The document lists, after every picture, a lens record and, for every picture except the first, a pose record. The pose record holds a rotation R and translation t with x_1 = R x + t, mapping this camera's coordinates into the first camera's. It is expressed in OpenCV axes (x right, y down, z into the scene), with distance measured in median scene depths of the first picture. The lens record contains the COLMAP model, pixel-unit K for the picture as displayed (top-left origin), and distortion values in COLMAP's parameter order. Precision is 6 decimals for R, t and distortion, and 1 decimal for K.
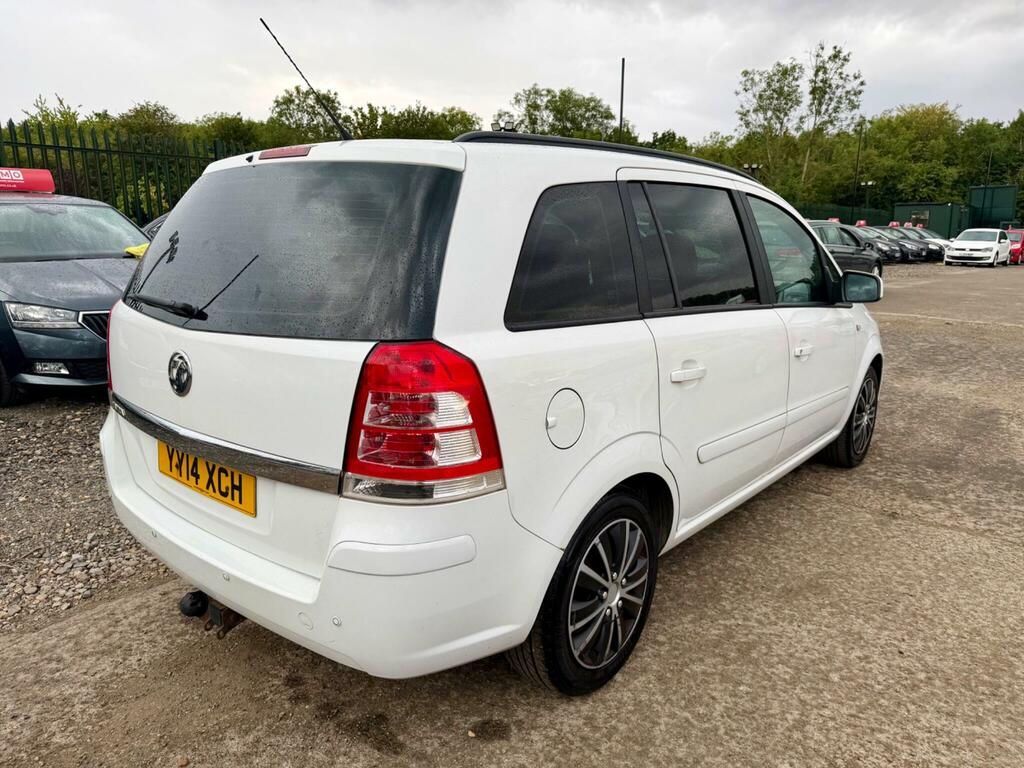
lens RADIAL K [[731.1, 0, 517.8], [0, 731.1, 384.7], [0, 0, 1]] dist [0.004934, -0.008283]
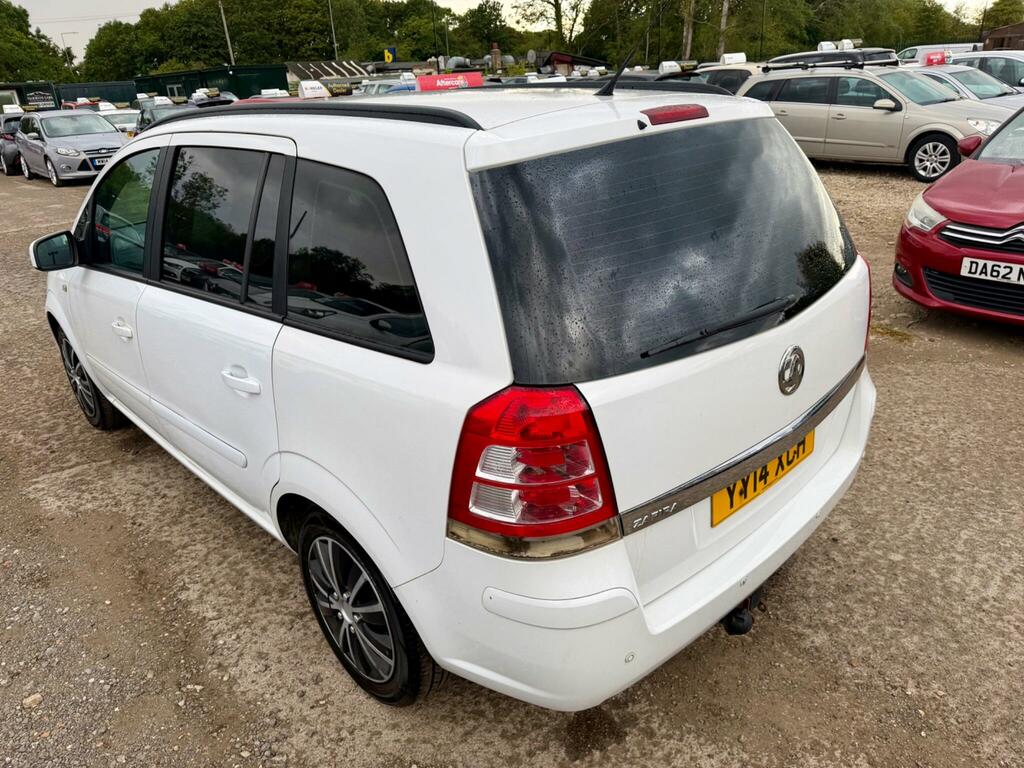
lens RADIAL K [[731.4, 0, 507.6], [0, 731.4, 389.6], [0, 0, 1]] dist [0.003989, -0.007943]
pose [[0.126389, -0.409756, 0.903397, -0.549137], [0.267764, 0.890988, 0.366666, -0.173841], [-0.955159, 0.195555, 0.222328, 0.464457]]
